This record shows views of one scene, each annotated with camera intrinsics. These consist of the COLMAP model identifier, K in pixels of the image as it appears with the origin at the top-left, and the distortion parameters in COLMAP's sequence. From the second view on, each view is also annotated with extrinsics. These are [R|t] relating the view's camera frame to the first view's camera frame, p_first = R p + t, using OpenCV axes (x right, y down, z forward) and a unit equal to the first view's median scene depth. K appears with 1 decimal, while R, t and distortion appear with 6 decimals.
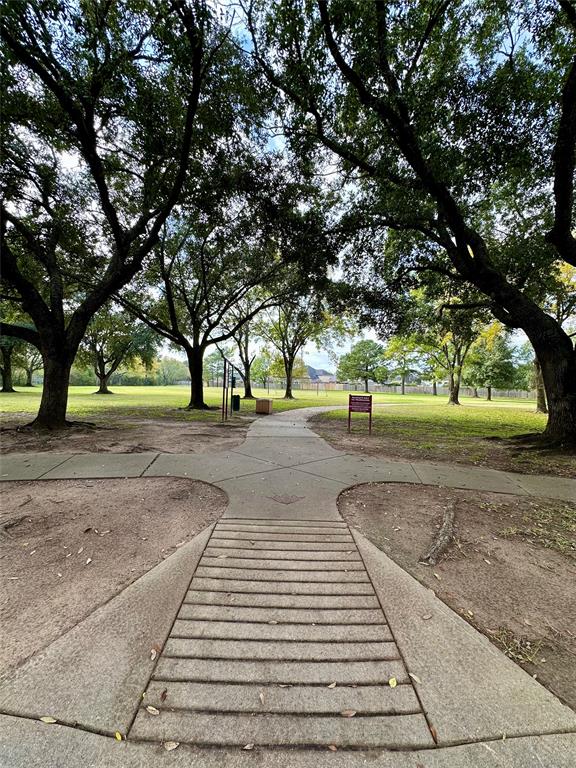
lens RADIAL K [[306.4, 0, 288.0], [0, 306.4, 384.0], [0, 0, 1]] dist [-0.000669, -0.000013]
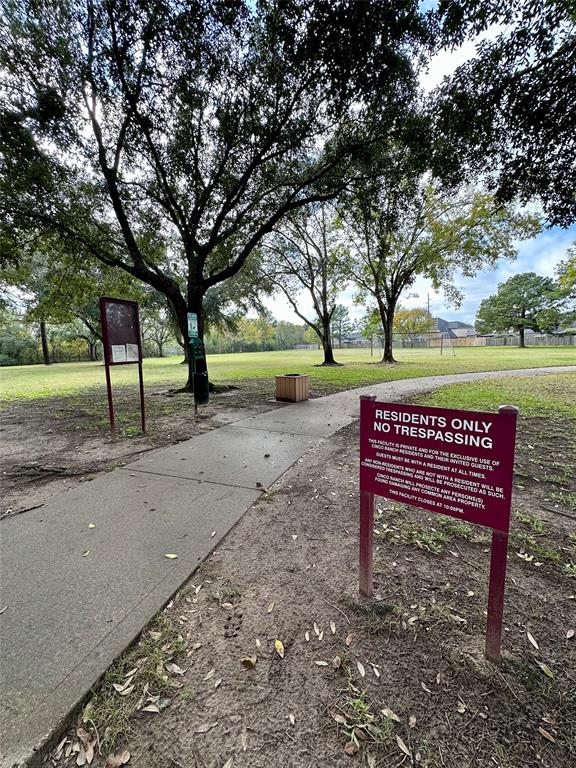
lens RADIAL K [[306.4, 0, 288.0], [0, 306.4, 384.0], [0, 0, 1]] dist [-0.000669, -0.000013]
pose [[0.920273, -0.004058, -0.391255, 0.065043], [0.053540, 0.991847, 0.115644, 0.001174], [0.387596, -0.127372, 0.912987, 0.234700]]
